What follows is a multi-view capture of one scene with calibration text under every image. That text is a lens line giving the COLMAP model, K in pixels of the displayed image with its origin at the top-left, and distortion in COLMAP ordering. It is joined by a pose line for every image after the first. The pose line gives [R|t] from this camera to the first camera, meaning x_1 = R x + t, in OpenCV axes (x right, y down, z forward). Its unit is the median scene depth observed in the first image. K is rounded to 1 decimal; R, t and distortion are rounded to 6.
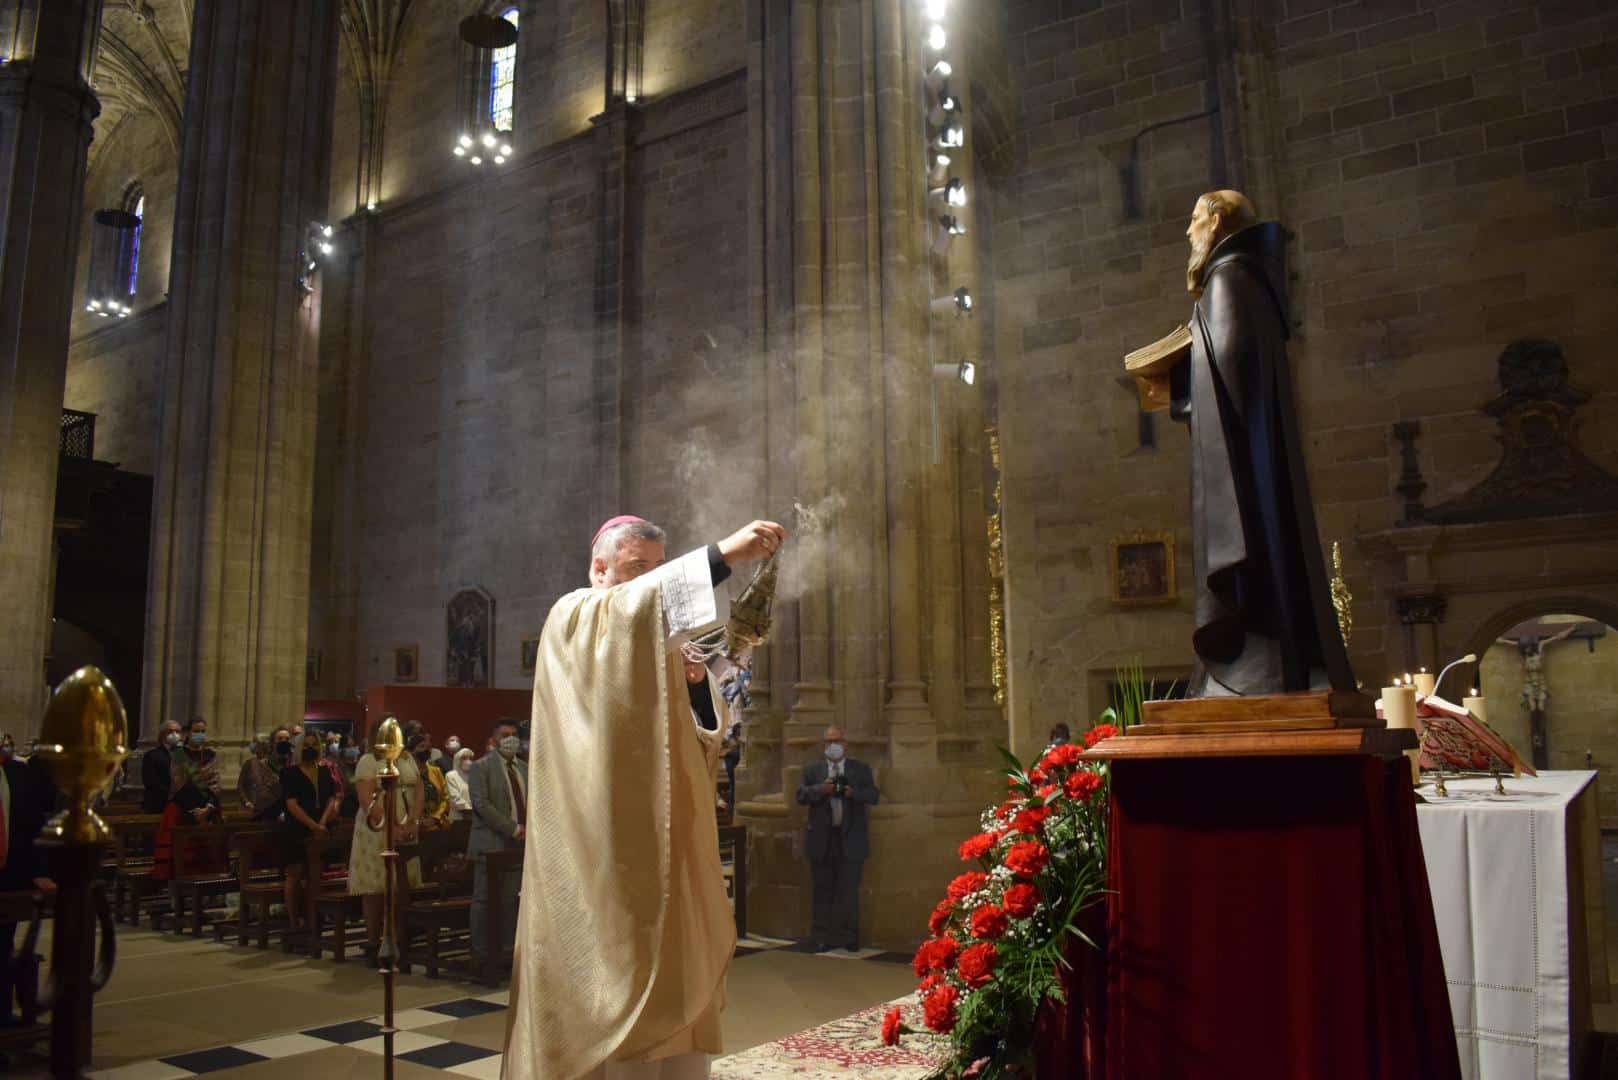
lens RADIAL K [[1270.5, 0, 809.0], [0, 1270.5, 540.0], [0, 0, 1]] dist [-0.092740, 0.006904]
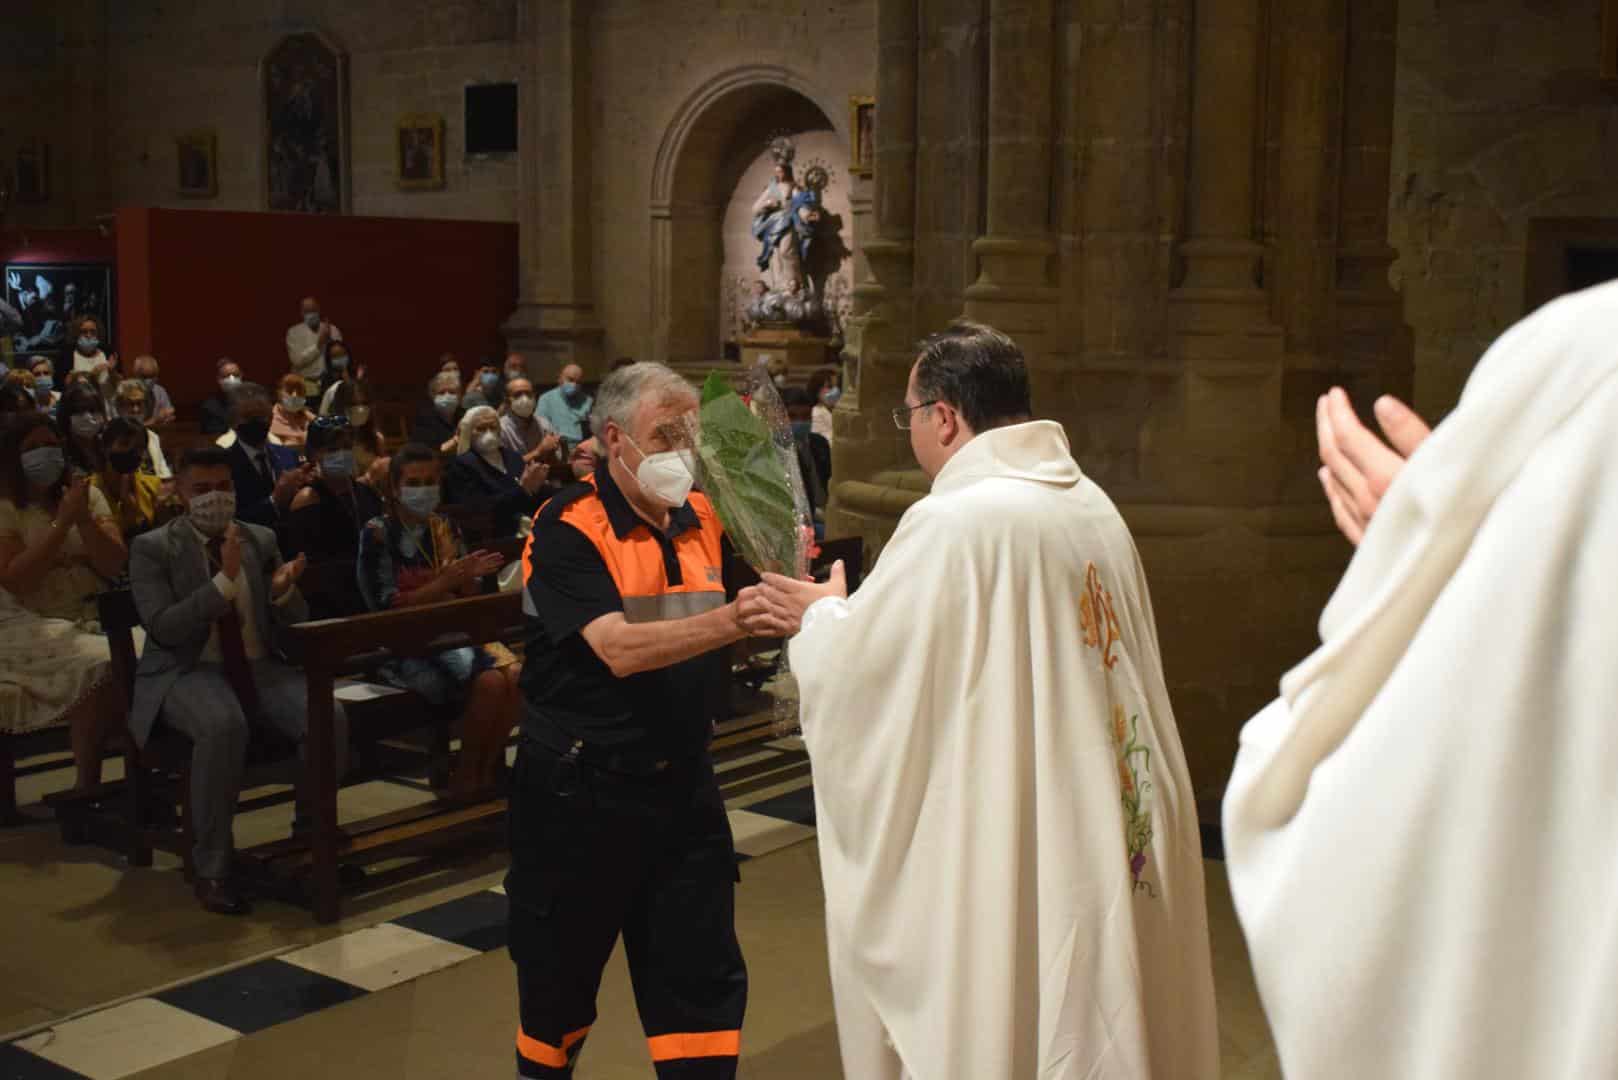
lens RADIAL K [[2013.3, 0, 809.0], [0, 2013.3, 540.0], [0, 0, 1]] dist [-0.072055, 0.062564]
pose [[0.999319, 0.028718, -0.023161, -0.031024], [-0.021243, 0.961149, 0.275210, 0.011564], [0.030164, -0.274531, 0.961105, 0.163259]]
